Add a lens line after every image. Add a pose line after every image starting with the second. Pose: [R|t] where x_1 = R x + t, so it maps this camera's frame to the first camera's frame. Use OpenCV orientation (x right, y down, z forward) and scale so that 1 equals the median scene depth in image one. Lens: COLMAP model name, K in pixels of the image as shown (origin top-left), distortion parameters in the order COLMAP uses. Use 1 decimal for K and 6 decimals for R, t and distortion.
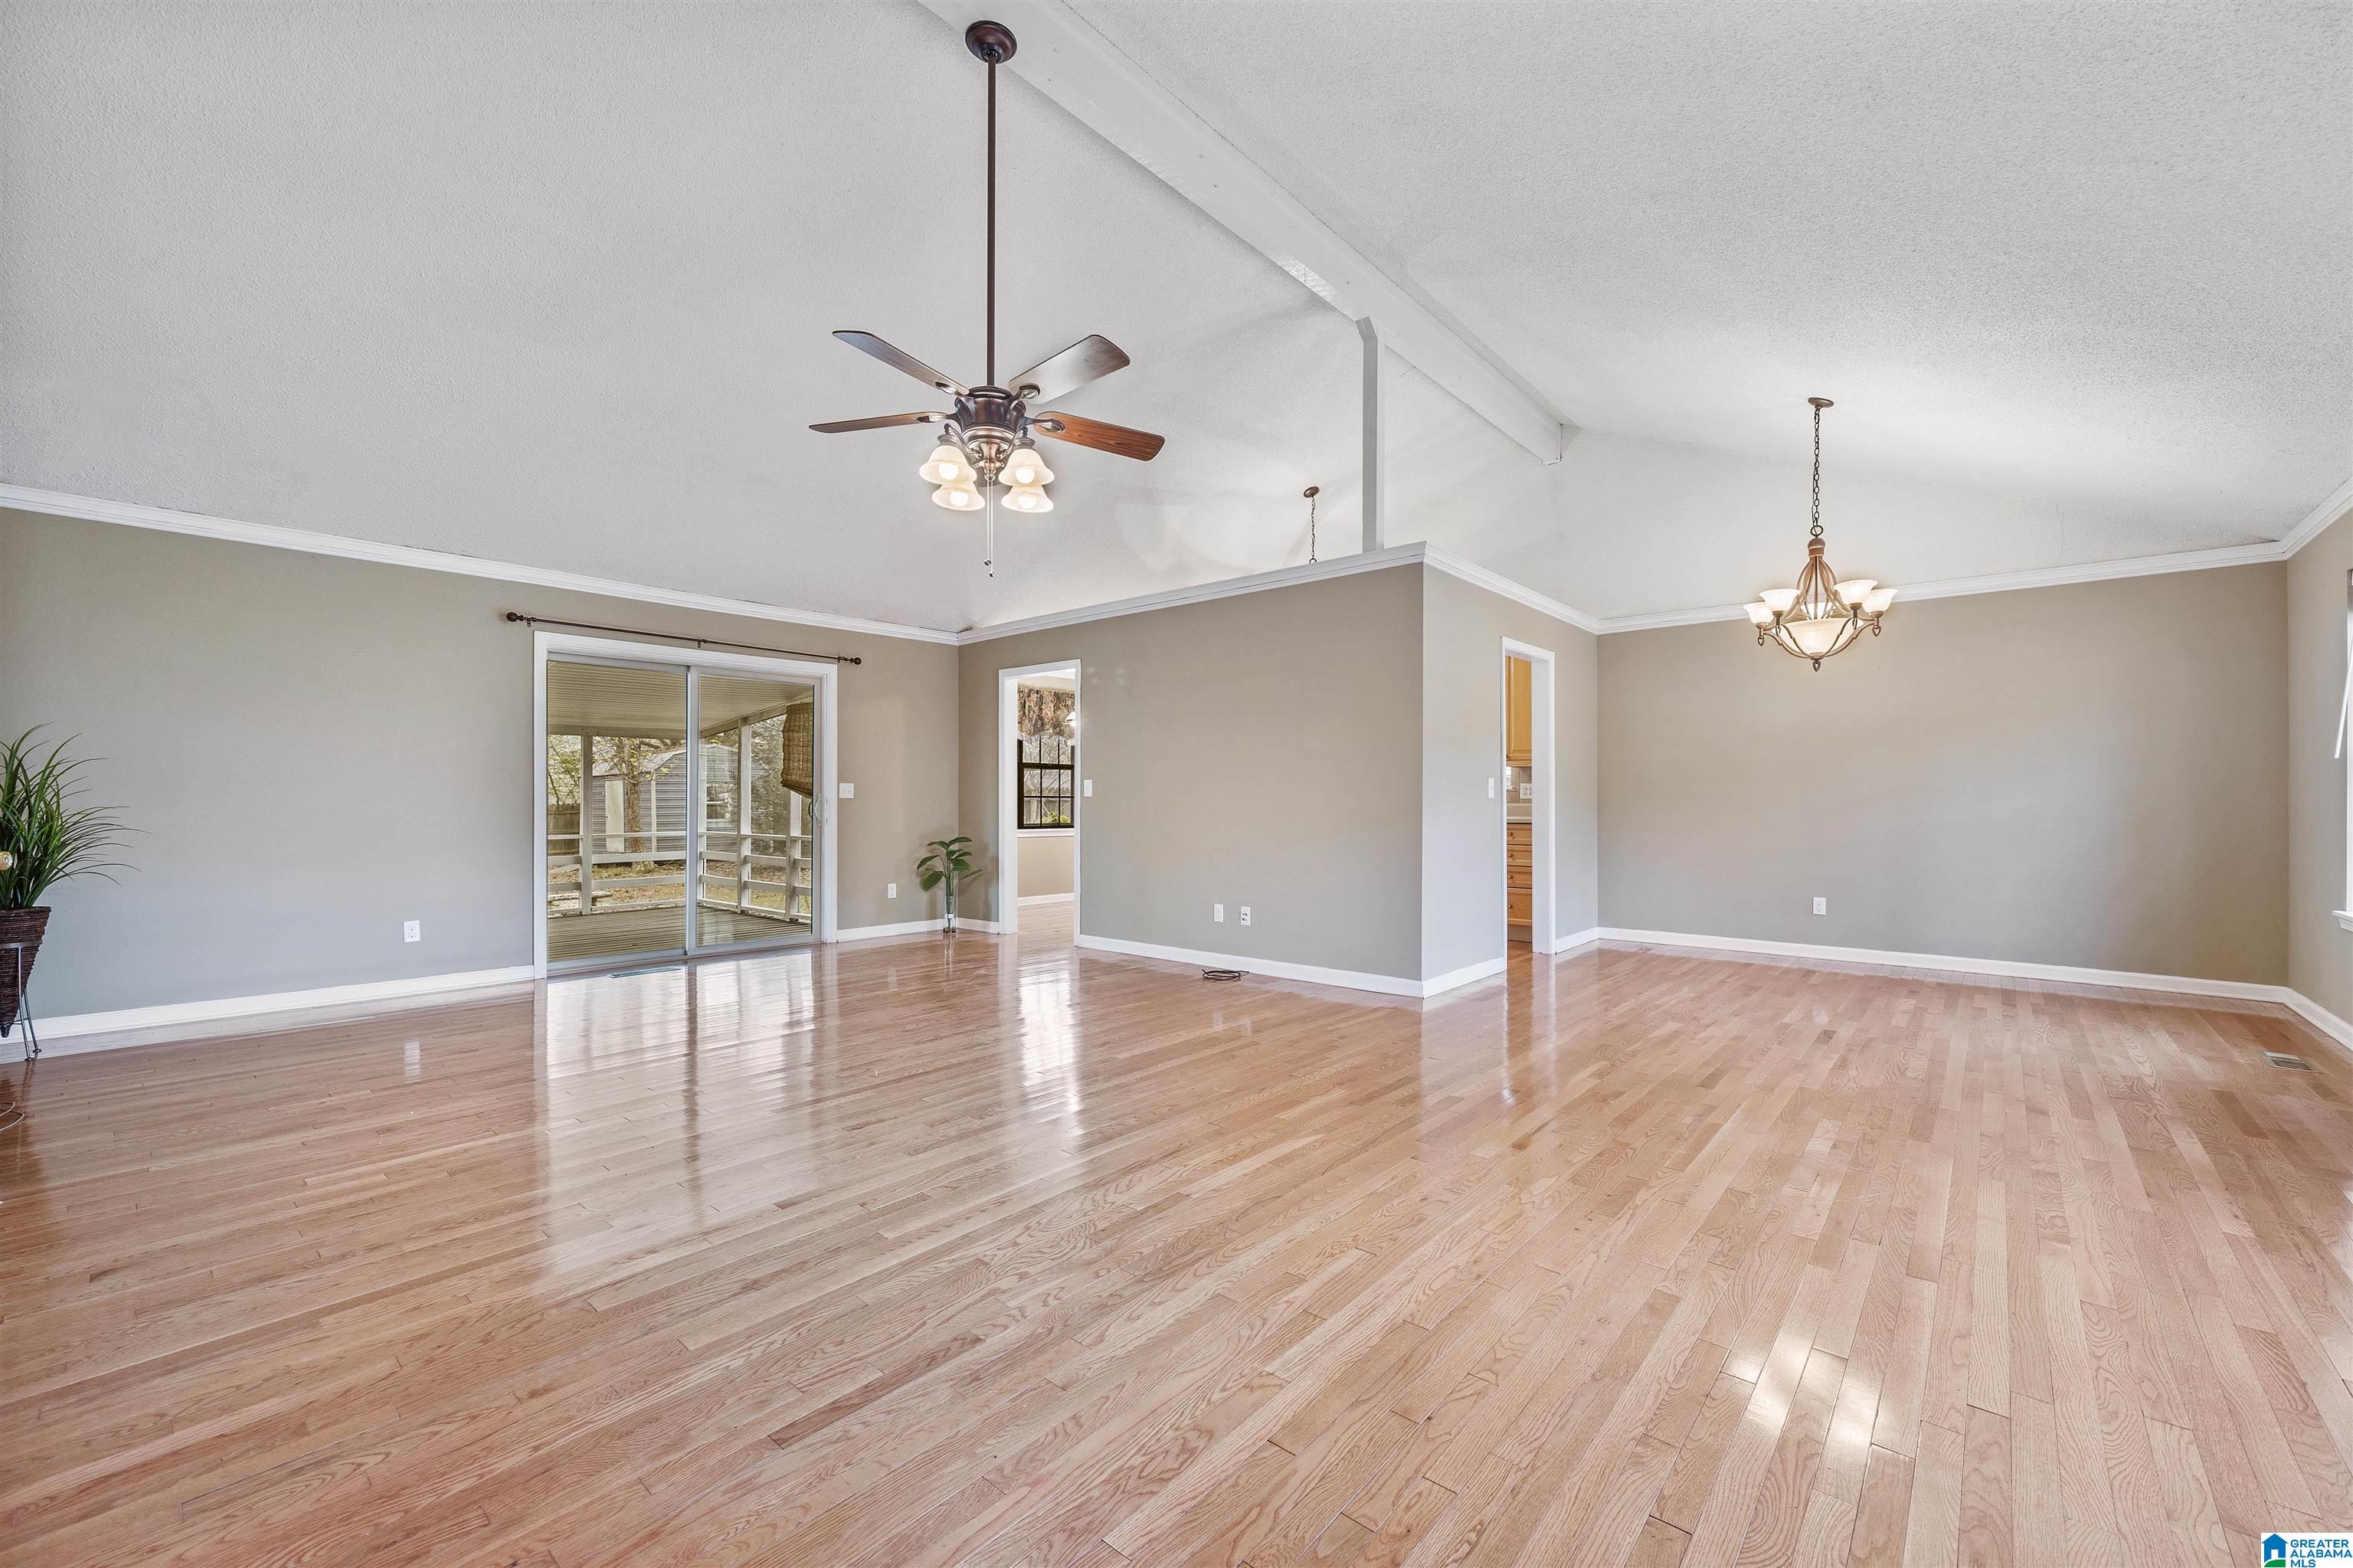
lens RADIAL K [[942.2, 0, 1199.2], [0, 942.2, 792.4], [0, 0, 1]] dist [-0.002838, -0.000030]
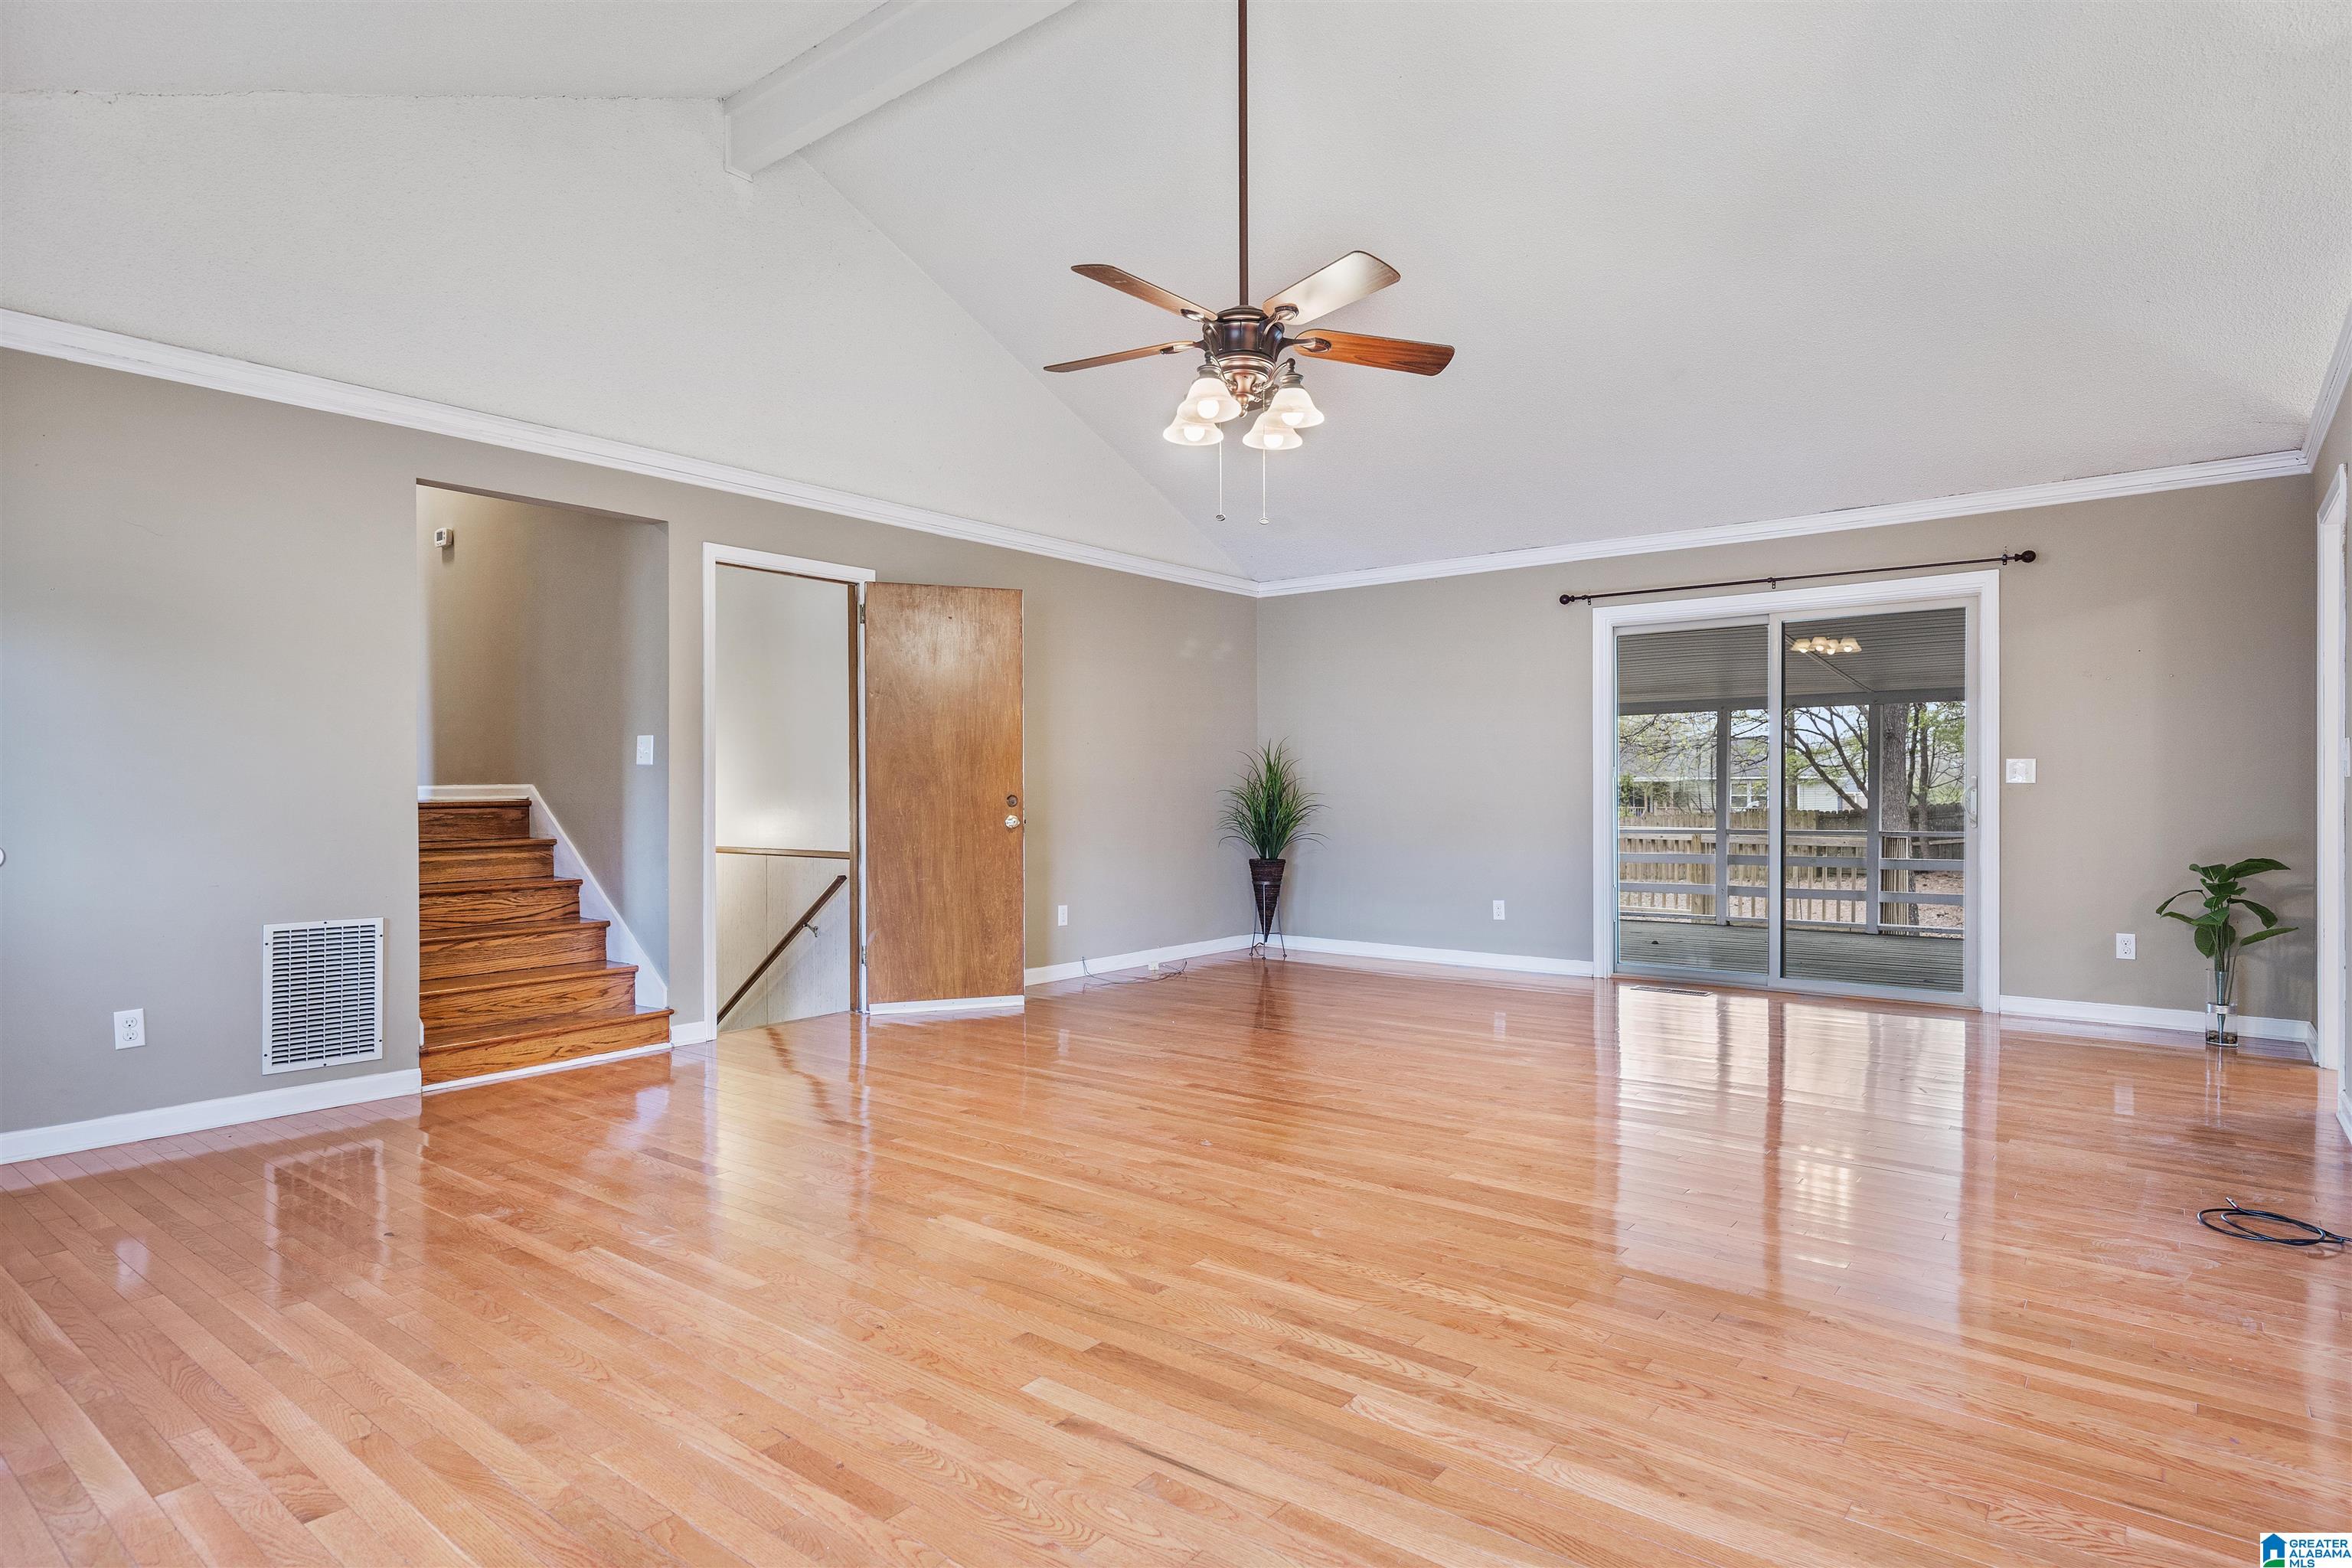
lens RADIAL K [[1271.5, 0, 1176.0], [0, 1271.5, 784.0], [0, 0, 1]] dist [0.025631, 0.000445]
pose [[0.041102, -0.002229, -0.999152, 0.596584], [0.011903, 0.999928, -0.001741, 0.002231], [0.999084, -0.011821, 0.041125, 0.565695]]
